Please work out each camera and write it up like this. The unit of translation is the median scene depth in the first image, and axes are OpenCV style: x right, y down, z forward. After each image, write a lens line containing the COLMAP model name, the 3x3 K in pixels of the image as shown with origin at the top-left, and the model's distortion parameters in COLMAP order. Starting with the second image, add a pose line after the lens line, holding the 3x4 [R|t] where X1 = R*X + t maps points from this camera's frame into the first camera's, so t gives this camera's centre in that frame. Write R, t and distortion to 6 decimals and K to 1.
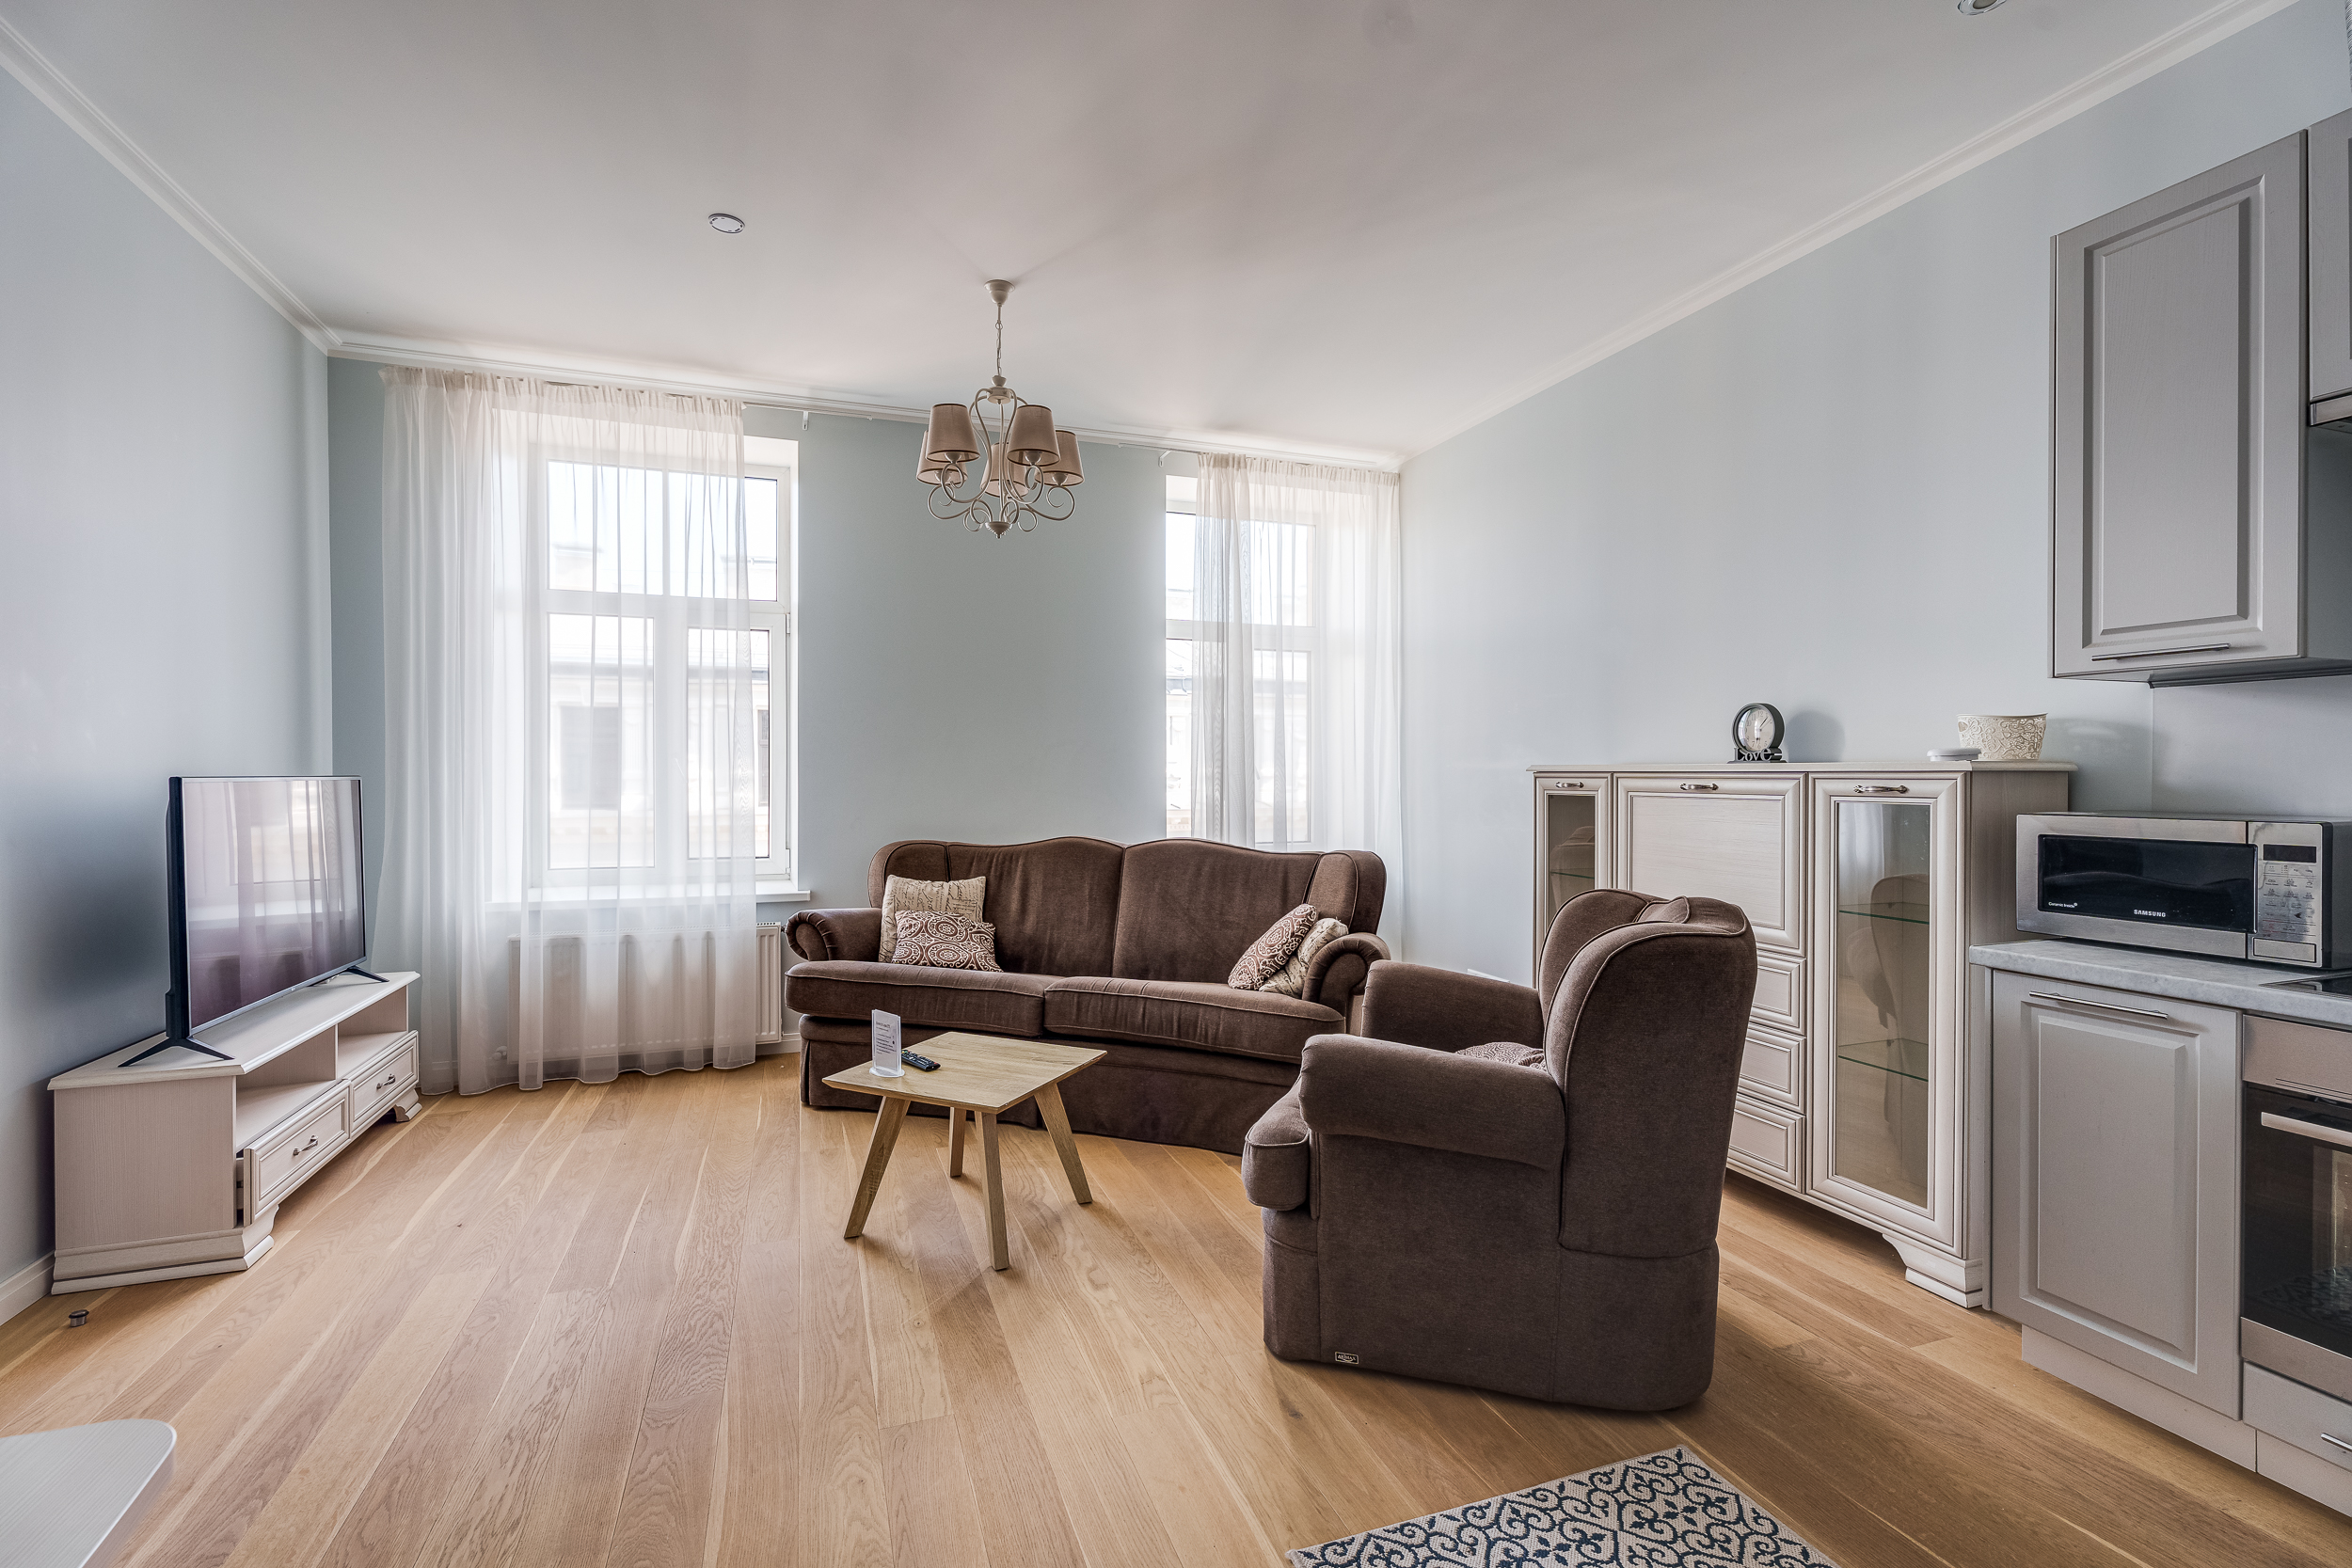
lens RADIAL K [[1042.0, 0, 1176.0], [0, 1042.0, 781.9], [0, 0, 1]] dist [0.002778, -0.000558]
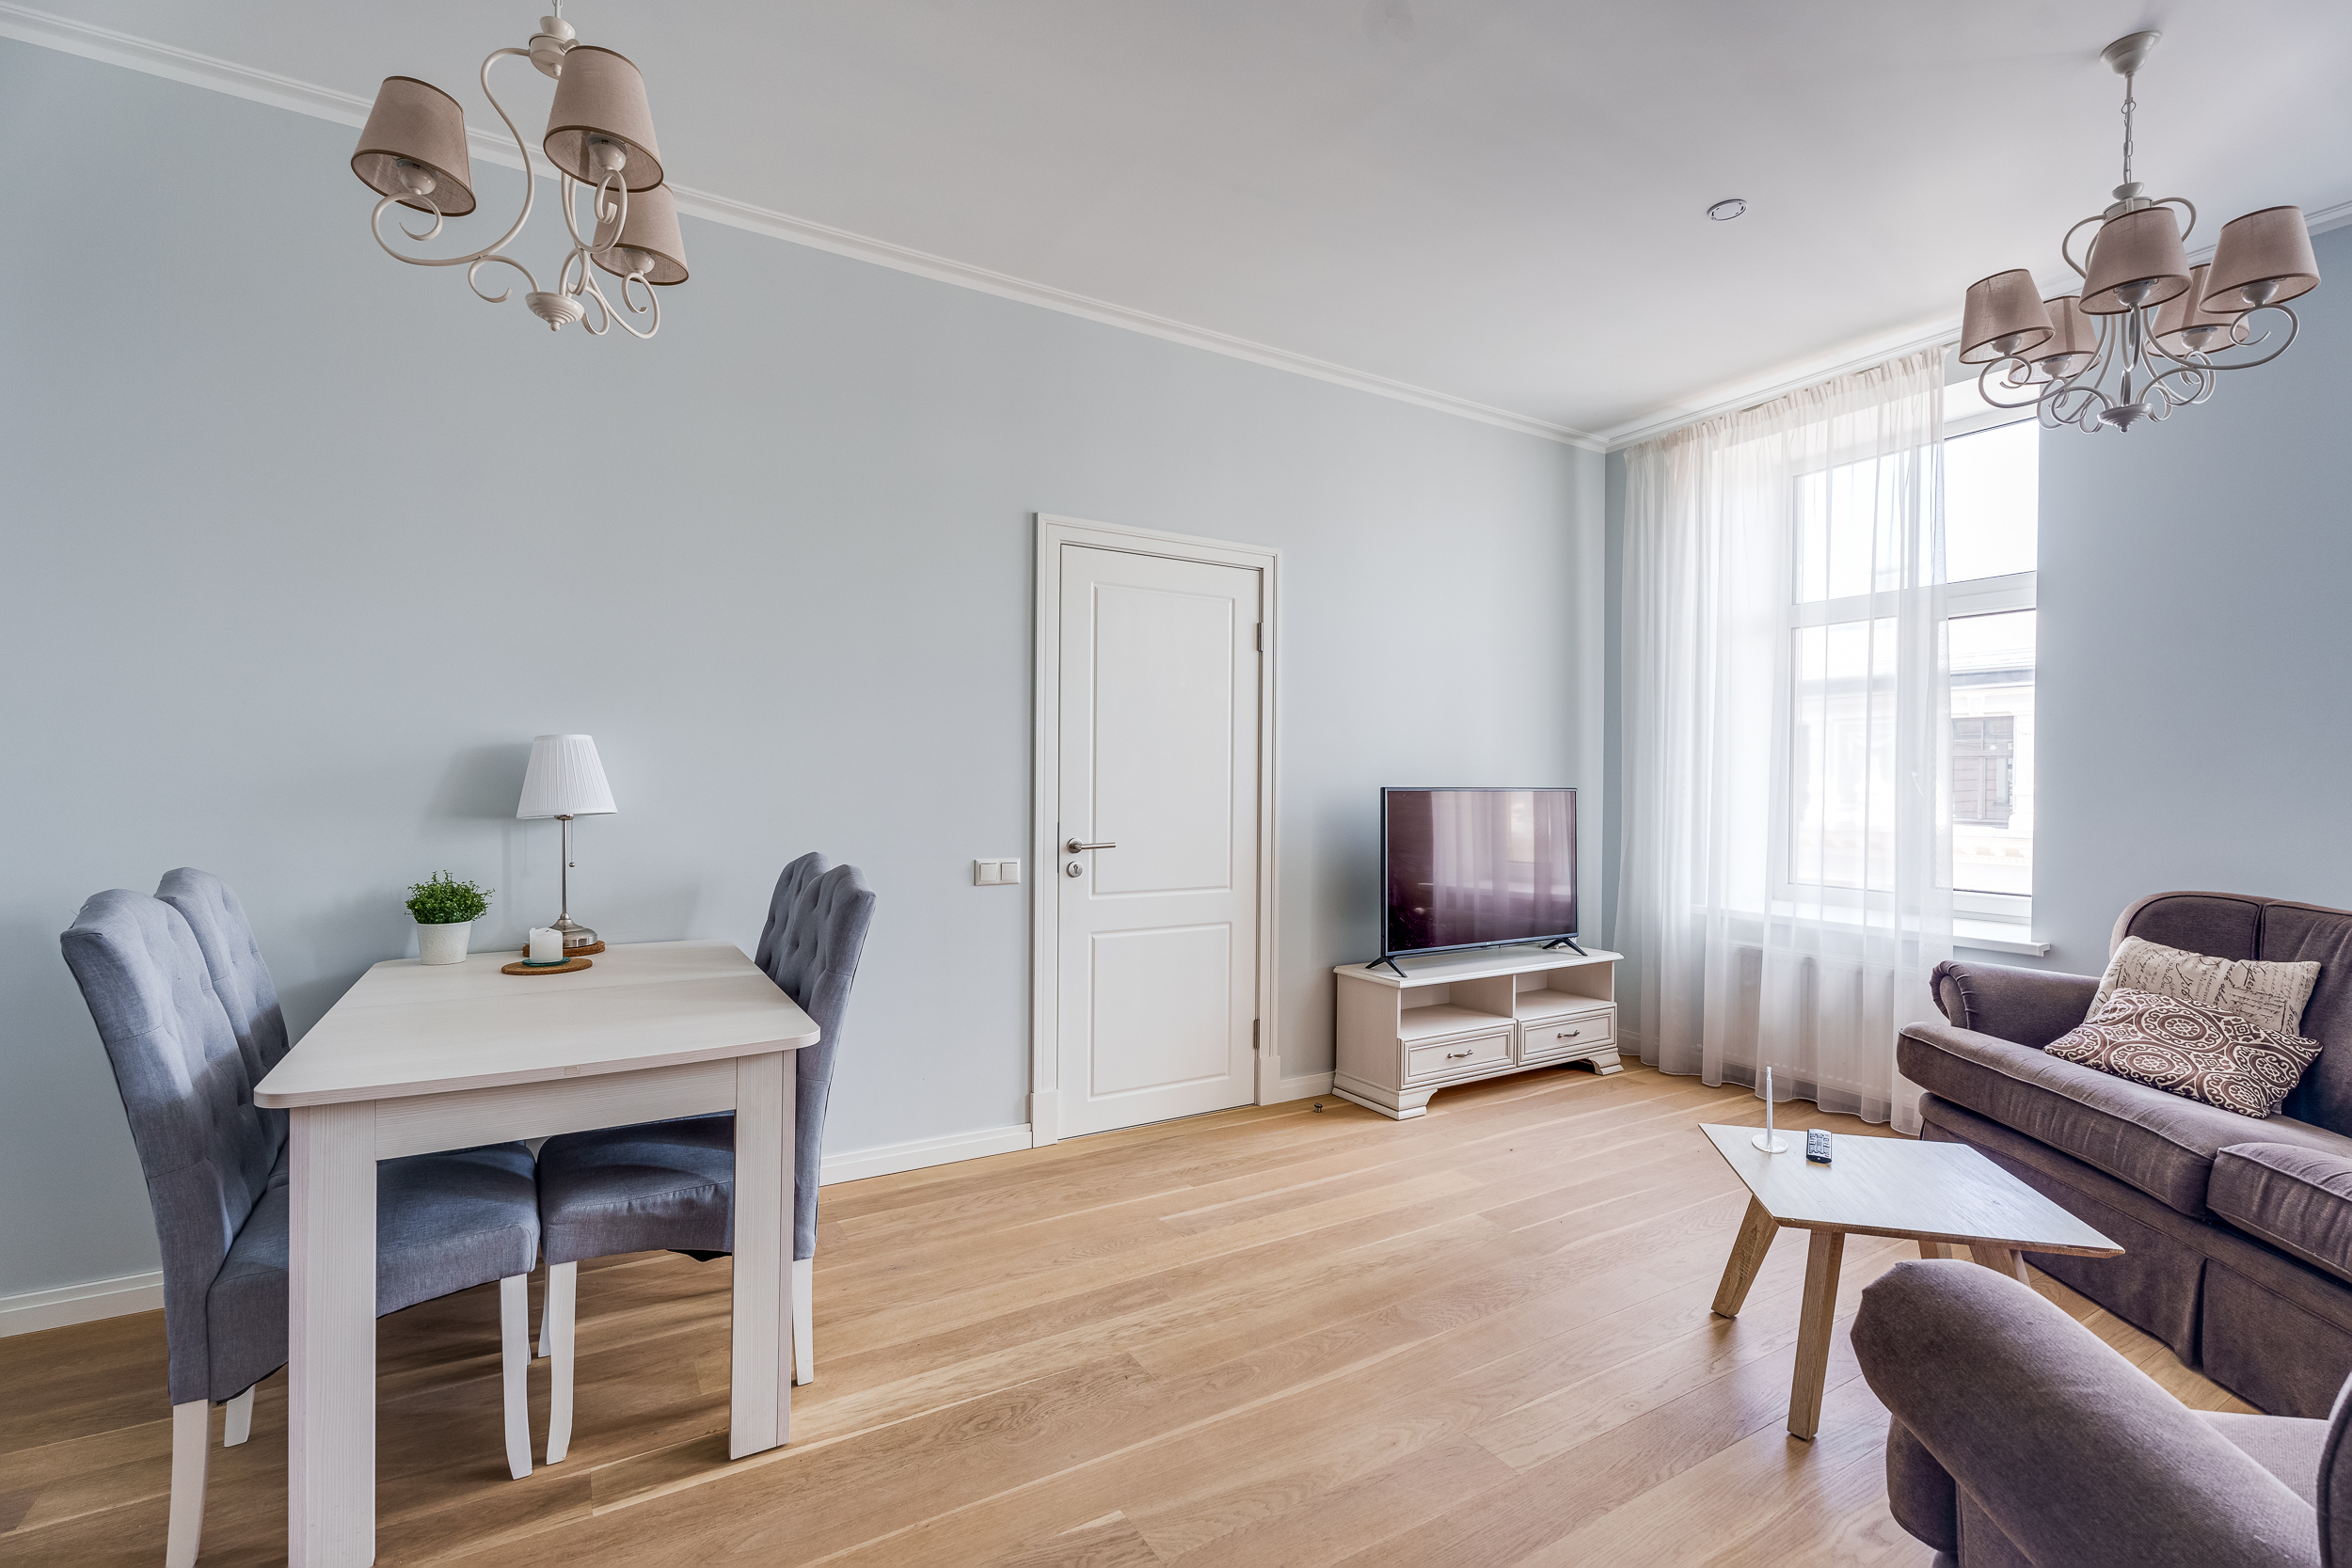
lens RADIAL K [[1042.0, 0, 1171.0], [0, 1042.0, 791.8], [0, 0, 1]] dist [0.002778, -0.000558]
pose [[0.190230, 0.008792, -0.981700, 0.337146], [-0.014347, 0.999878, 0.006175, -0.002620], [0.981635, 0.012910, 0.190333, 0.268748]]
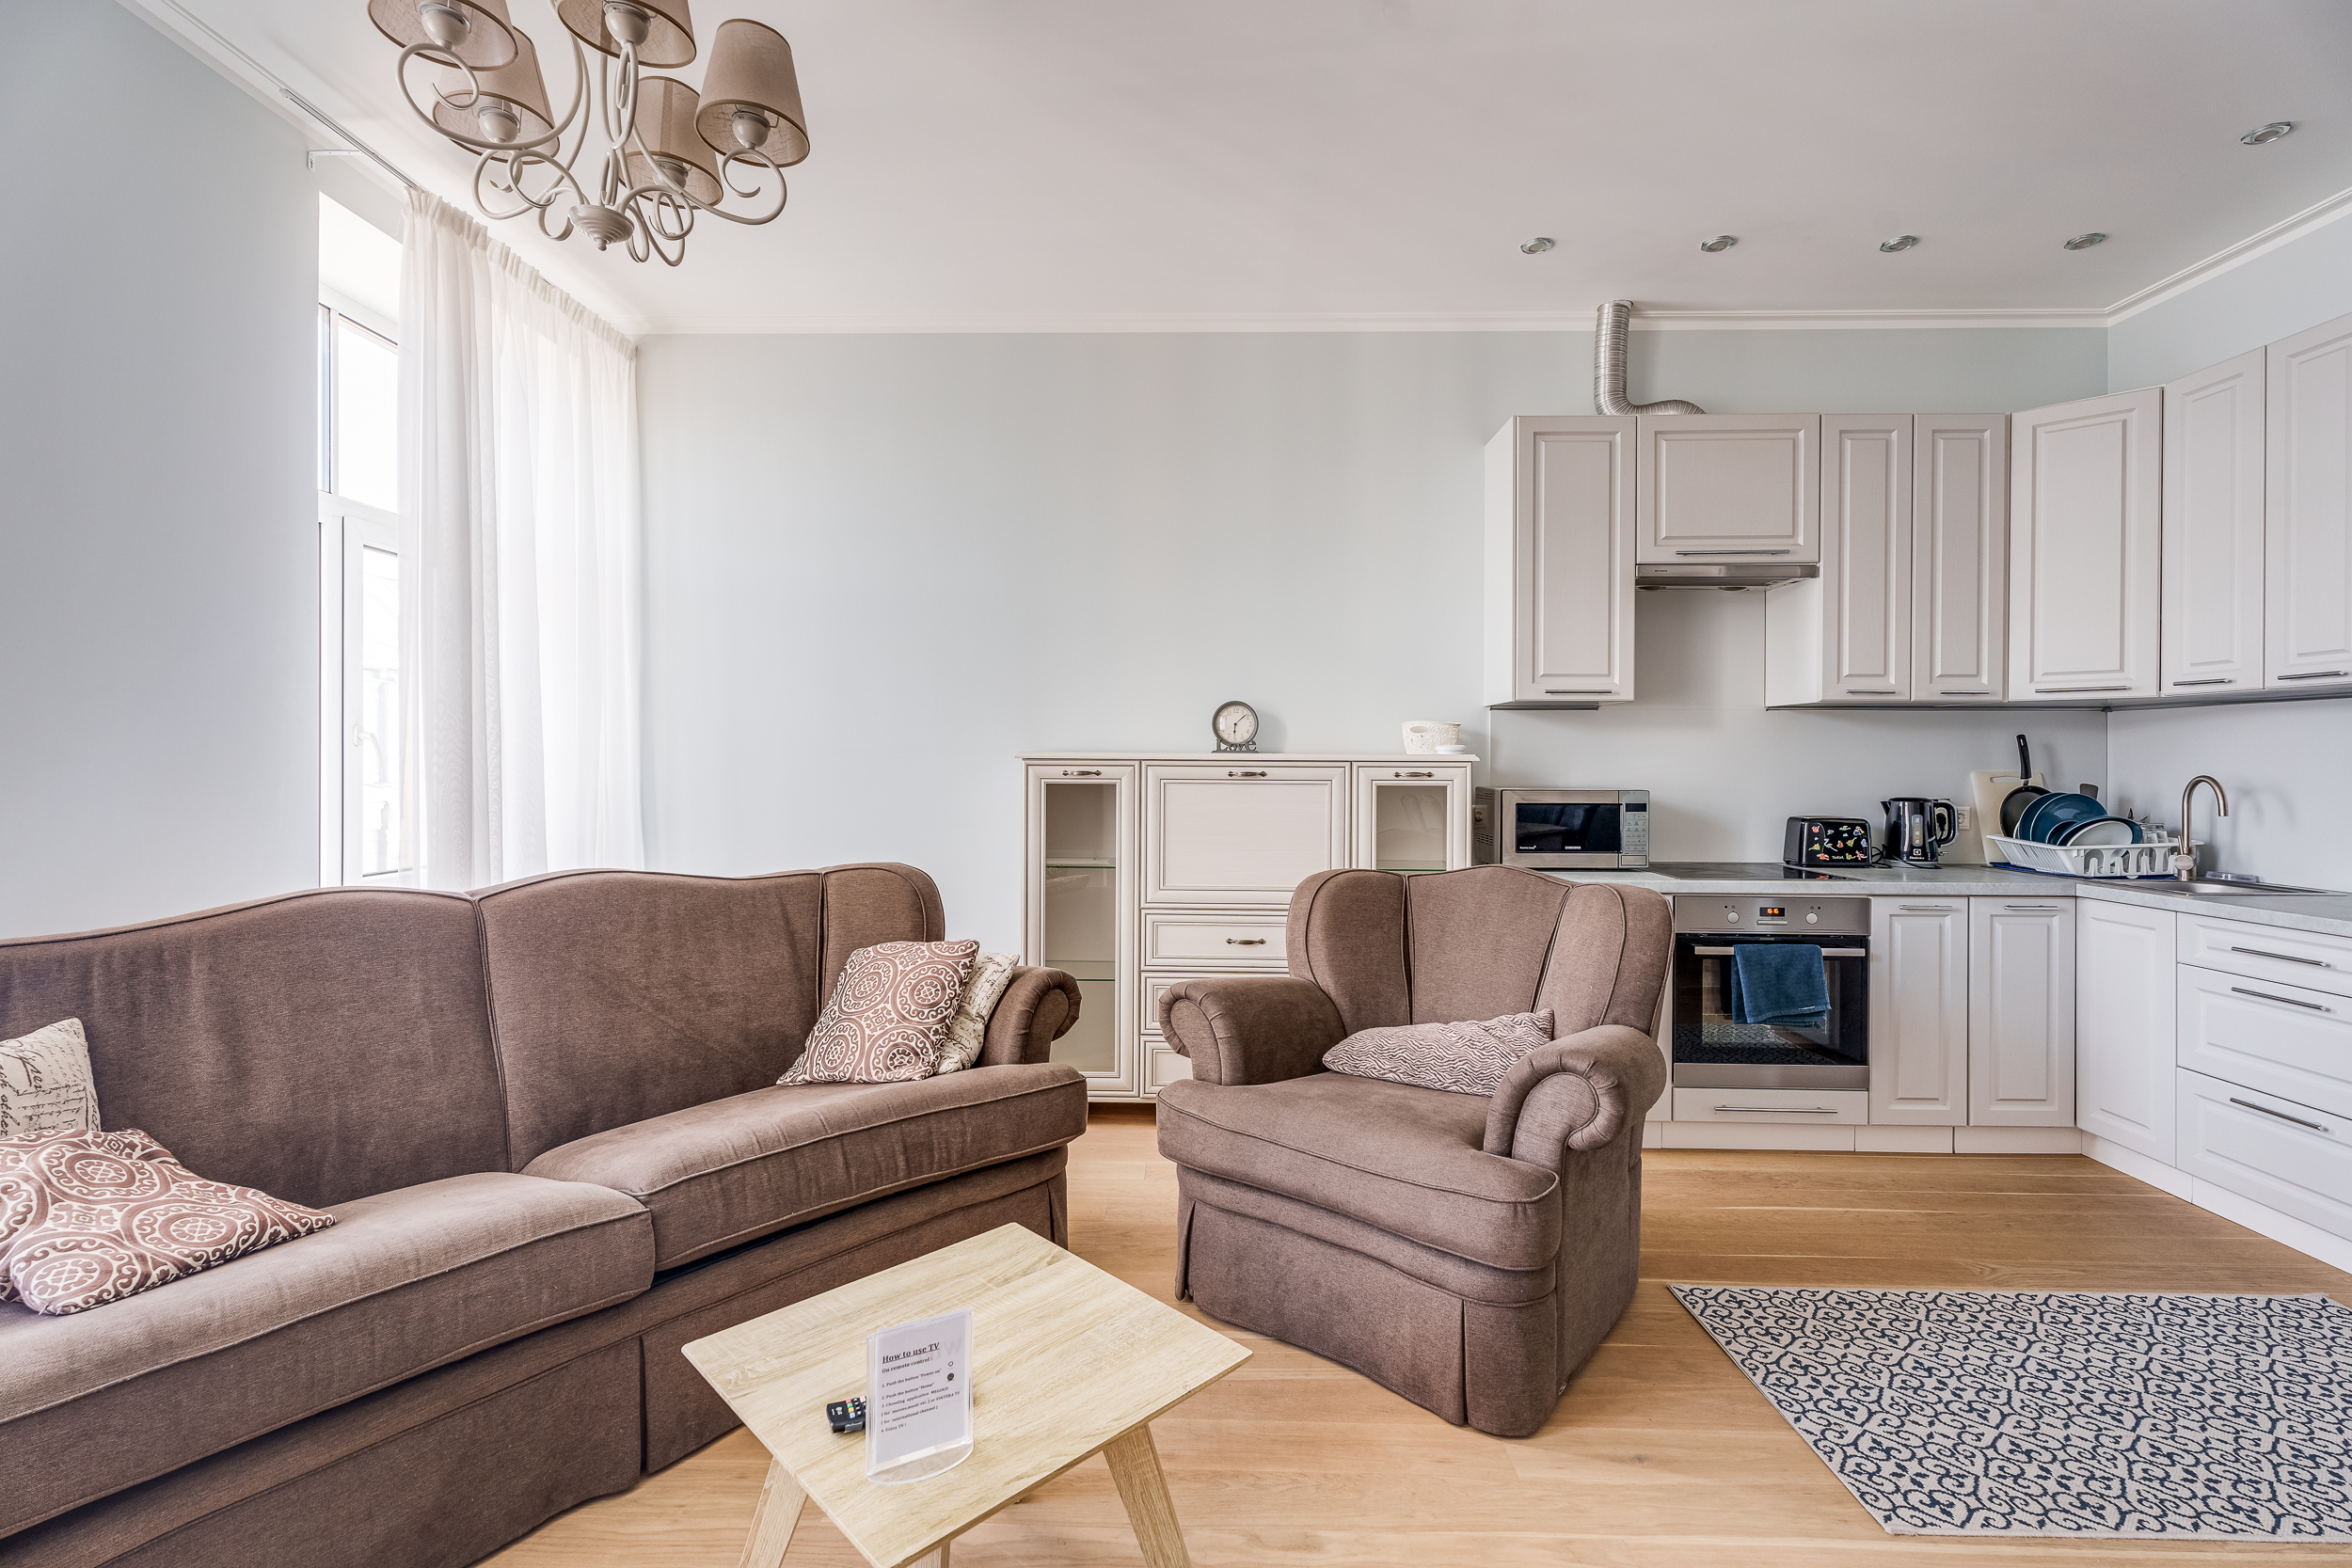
lens RADIAL K [[1042.0, 0, 1175.1], [0, 1042.0, 764.4], [0, 0, 1]] dist [0.002778, -0.000558]
pose [[0.360899, 0.000550, 0.932605, -0.475225], [0.002962, 0.999994, -0.001736, -0.003115], [-0.932600, 0.003389, 0.360895, 0.557761]]
